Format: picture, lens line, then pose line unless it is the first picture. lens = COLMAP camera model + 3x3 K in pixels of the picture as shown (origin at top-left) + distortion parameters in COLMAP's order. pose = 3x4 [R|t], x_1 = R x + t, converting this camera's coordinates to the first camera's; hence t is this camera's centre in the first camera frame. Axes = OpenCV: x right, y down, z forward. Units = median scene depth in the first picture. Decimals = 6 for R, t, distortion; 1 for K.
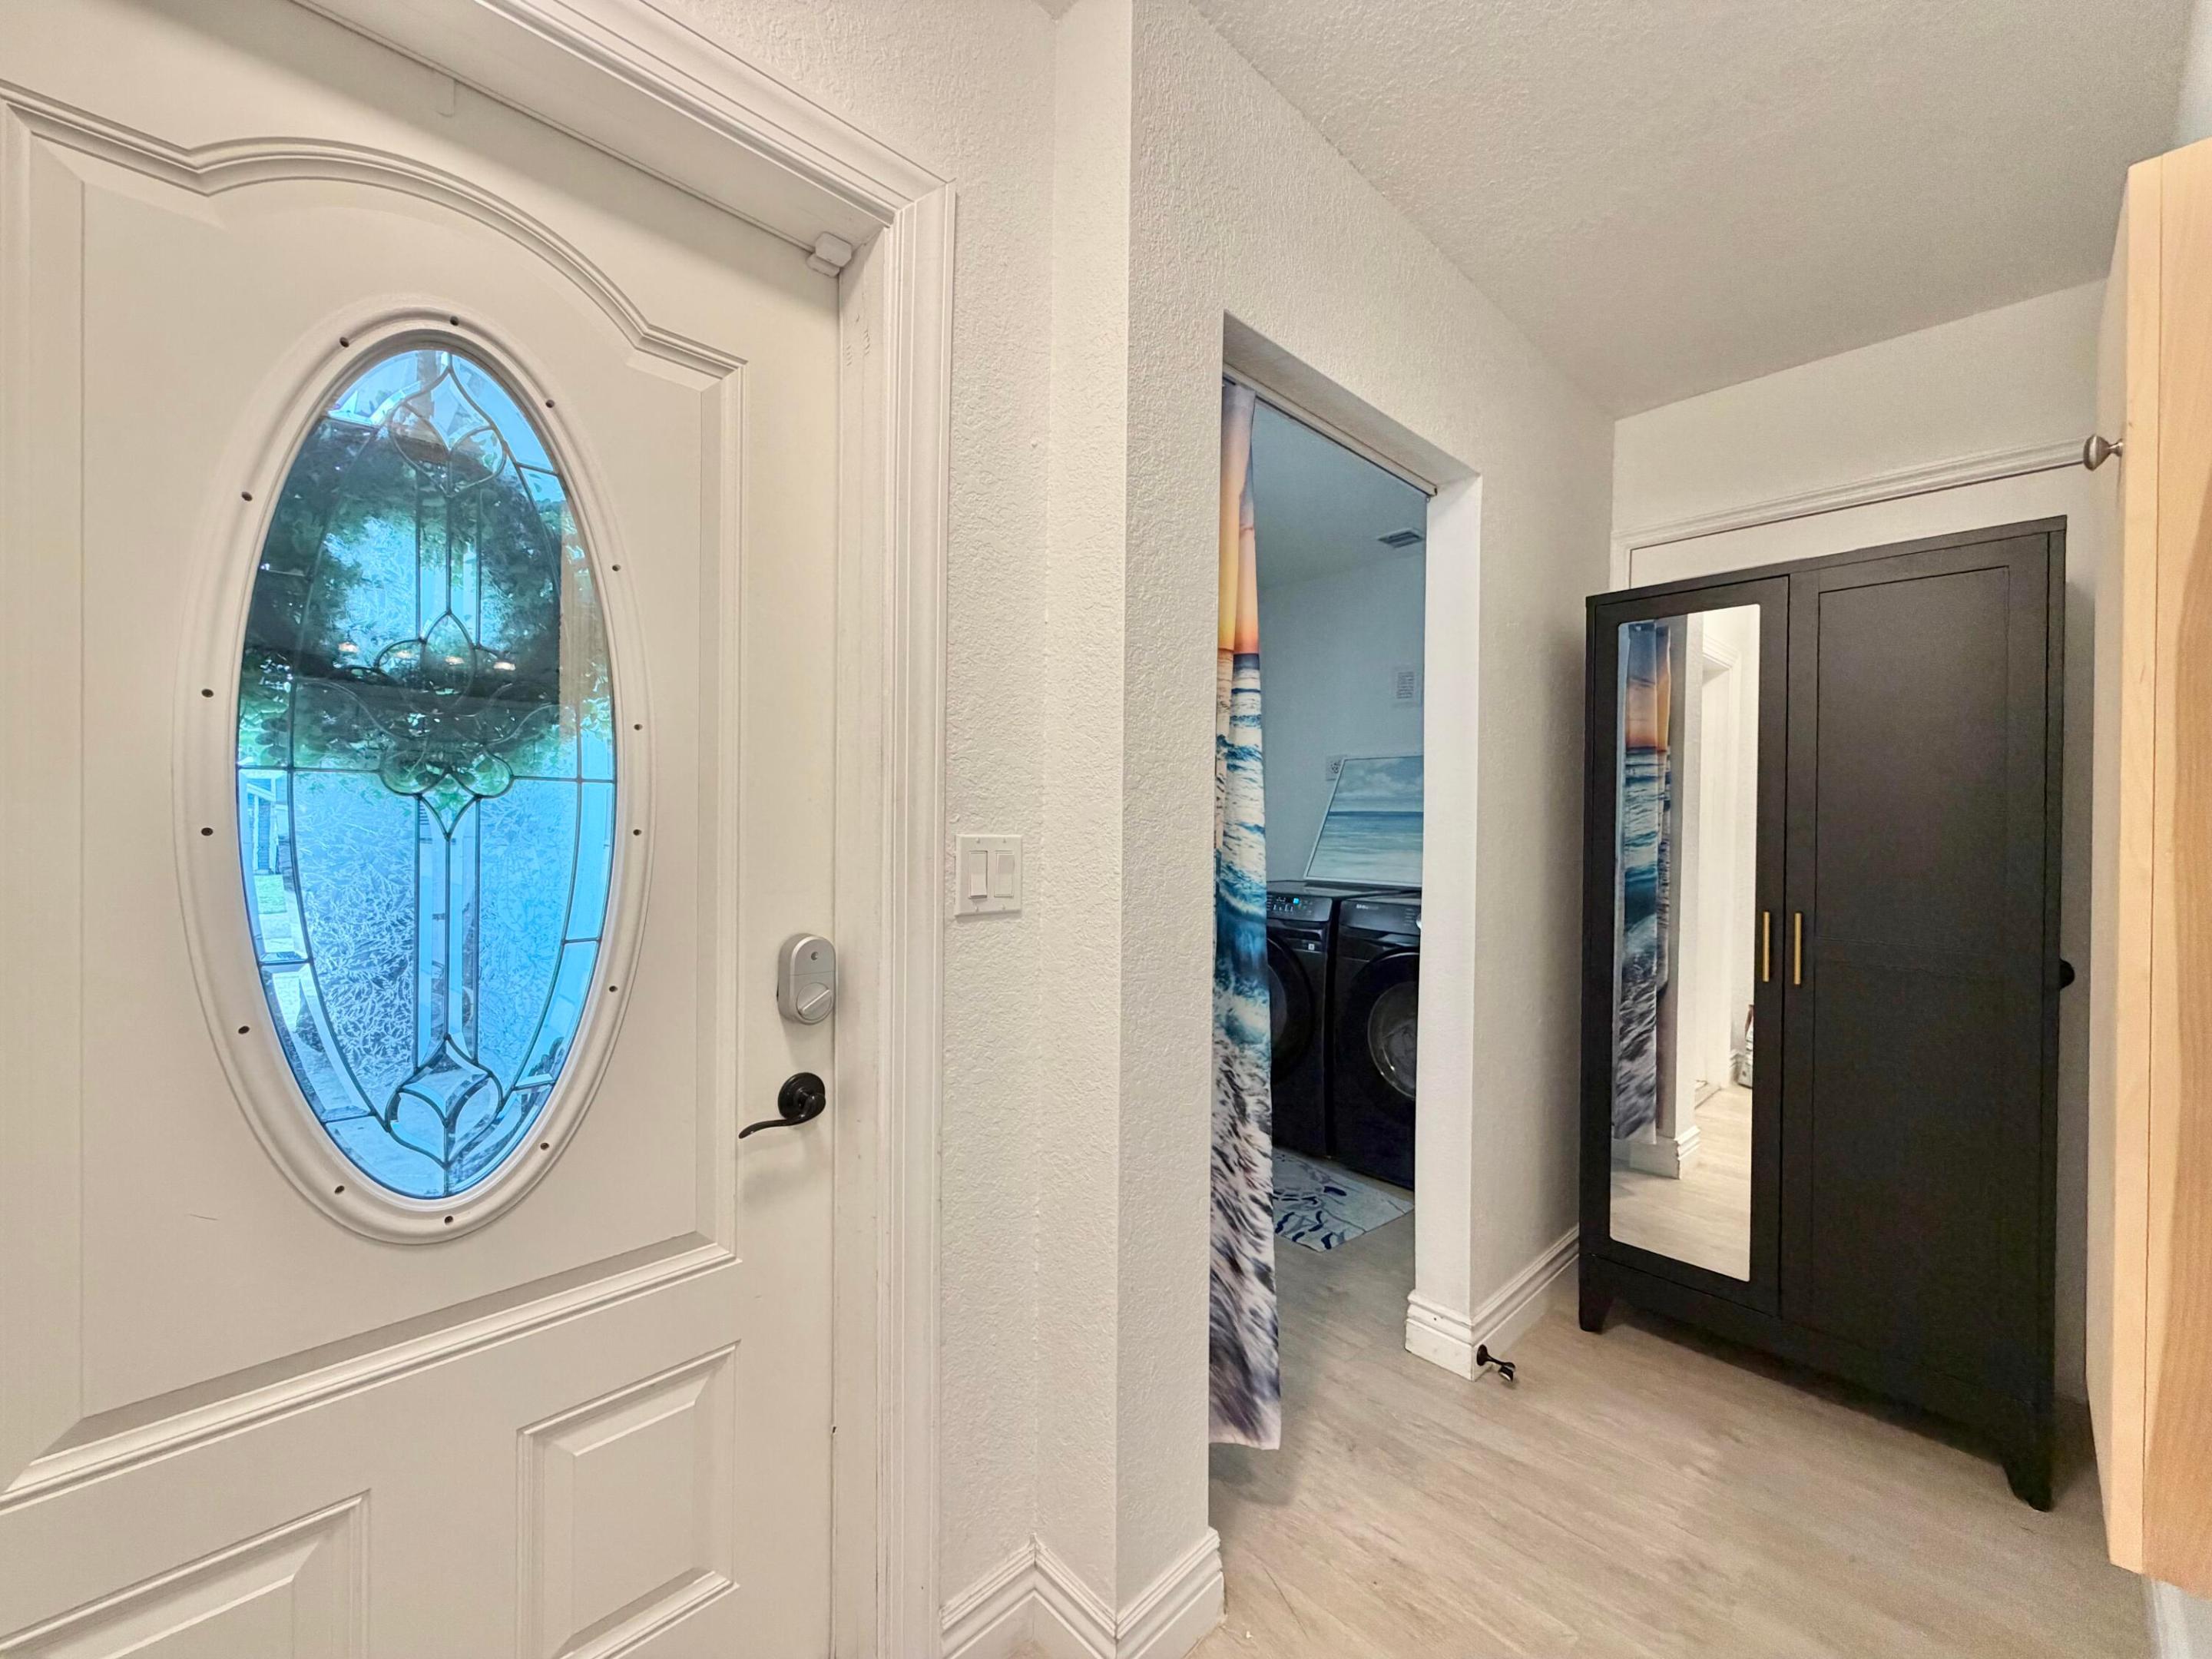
lens RADIAL K [[877.9, 0, 1106.0], [0, 877.9, 829.5], [0, 0, 1]] dist [0.000545, 0.000082]
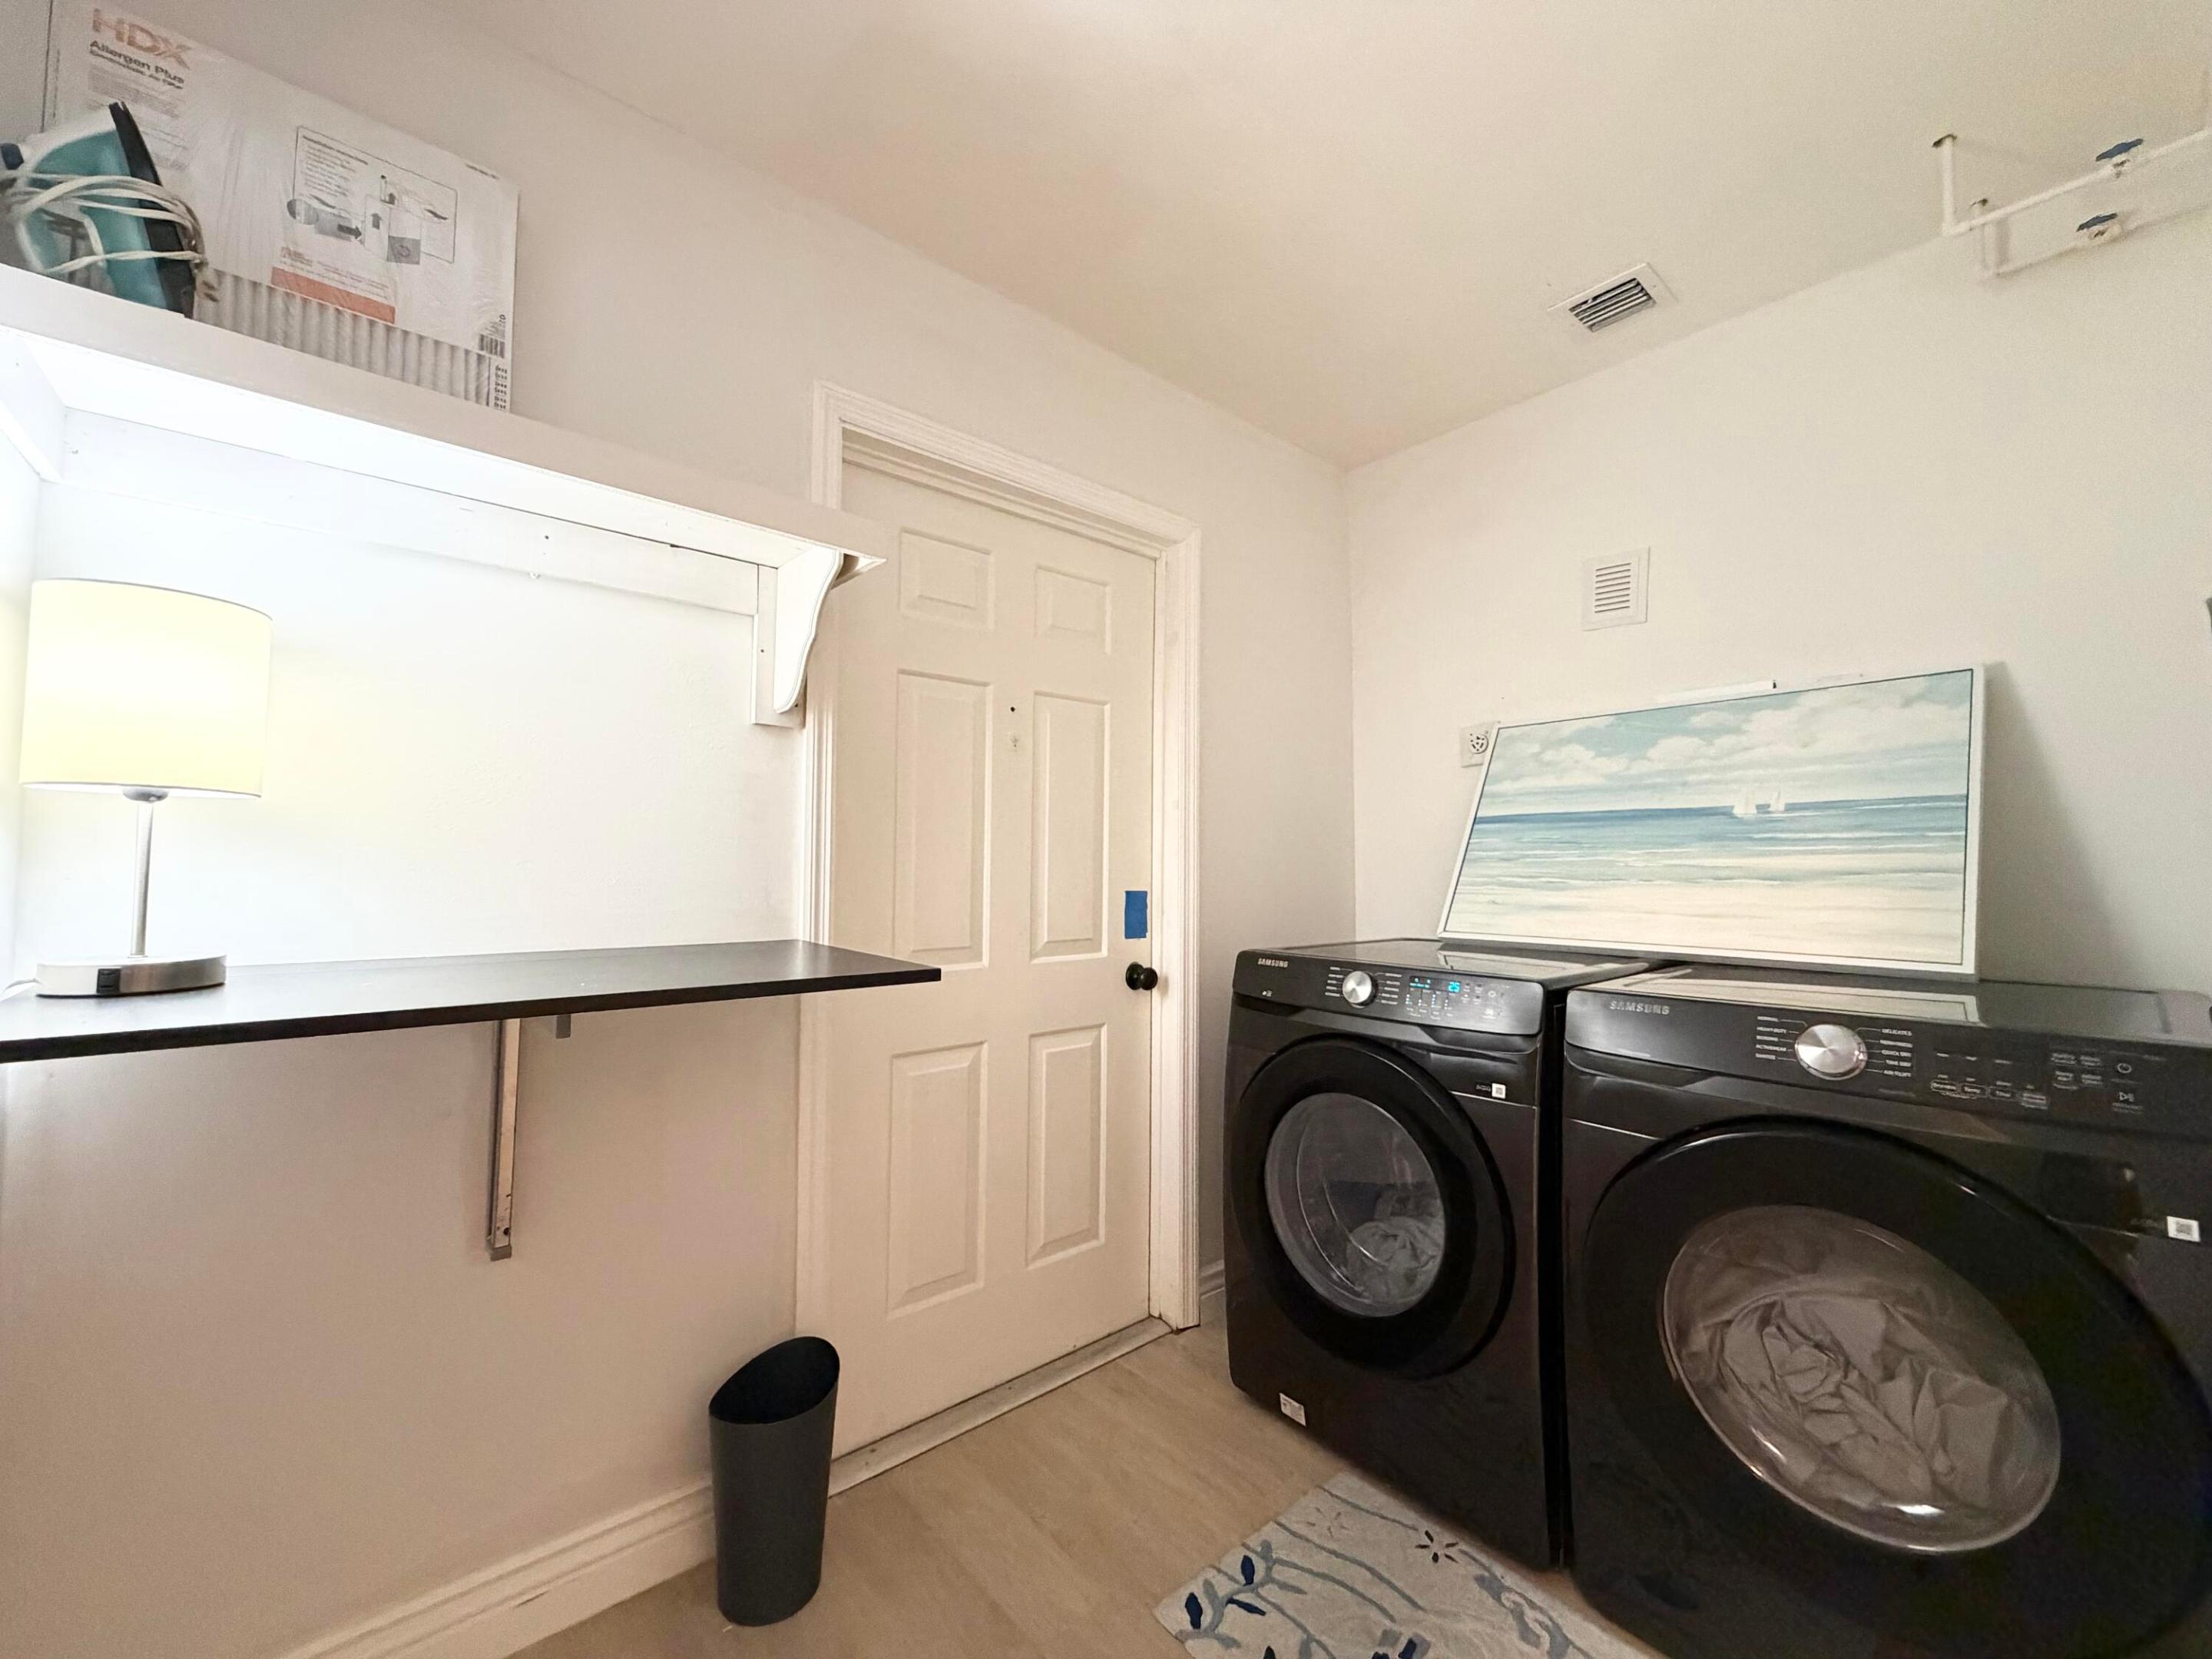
lens RADIAL K [[877.9, 0, 1106.0], [0, 877.9, 829.5], [0, 0, 1]] dist [0.000545, 0.000082]
pose [[0.998141, -0.010728, -0.059991, 0.048419], [0.007686, 0.998683, -0.050718, 0.016196], [0.060456, 0.050162, 0.996910, 0.432234]]
